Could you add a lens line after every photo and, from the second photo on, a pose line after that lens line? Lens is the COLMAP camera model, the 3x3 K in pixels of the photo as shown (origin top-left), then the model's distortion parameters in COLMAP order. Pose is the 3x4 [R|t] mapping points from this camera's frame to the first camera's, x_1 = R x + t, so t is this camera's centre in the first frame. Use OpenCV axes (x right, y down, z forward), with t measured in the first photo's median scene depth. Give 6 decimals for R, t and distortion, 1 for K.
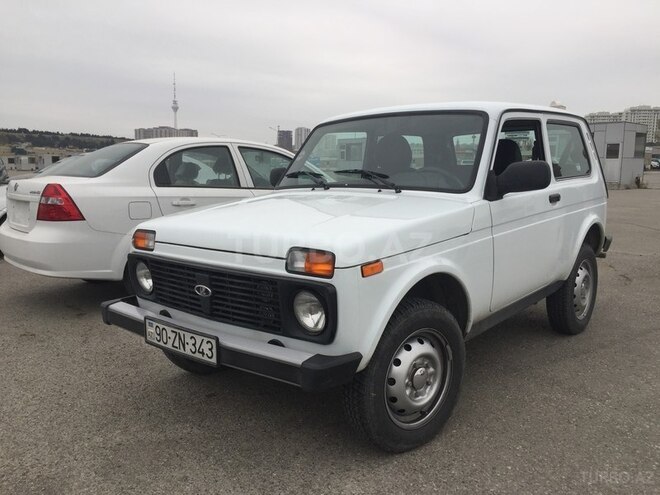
lens RADIAL K [[543.9, 0, 330.0], [0, 543.9, 247.5], [0, 0, 1]] dist [0.035740, -0.005957]
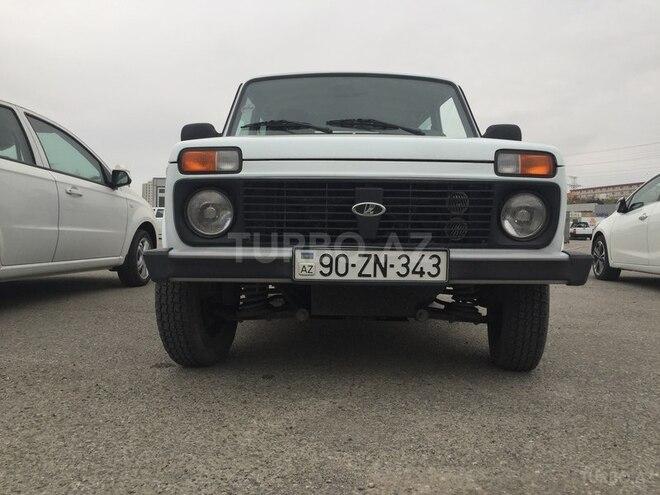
lens RADIAL K [[543.9, 0, 330.0], [0, 543.9, 247.5], [0, 0, 1]] dist [0.035740, -0.005957]
pose [[0.755132, -0.005163, 0.655552, -0.825976], [0.071818, 0.994602, -0.074894, 0.196976], [-0.651627, 0.103635, 0.751427, 0.450054]]
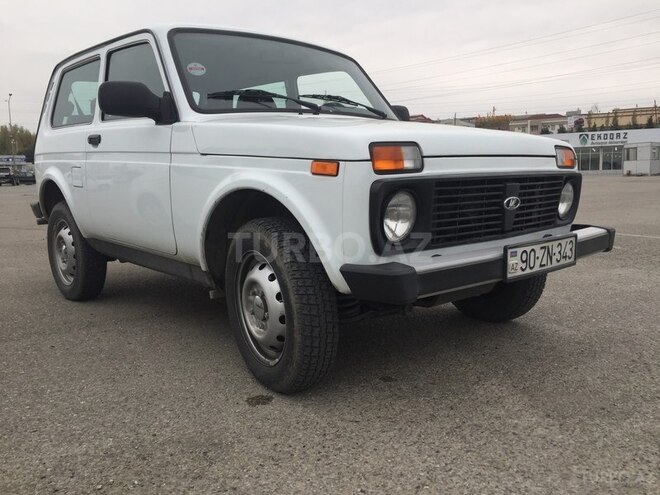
lens RADIAL K [[556.8, 0, 330.0], [0, 556.8, 247.5], [0, 0, 1]] dist [0.059655, 0.007188]
pose [[0.129760, -0.125074, 0.983625, -1.192481], [0.151554, 0.982858, 0.104984, 0.010885], [-0.979895, 0.135449, 0.146491, 1.195198]]
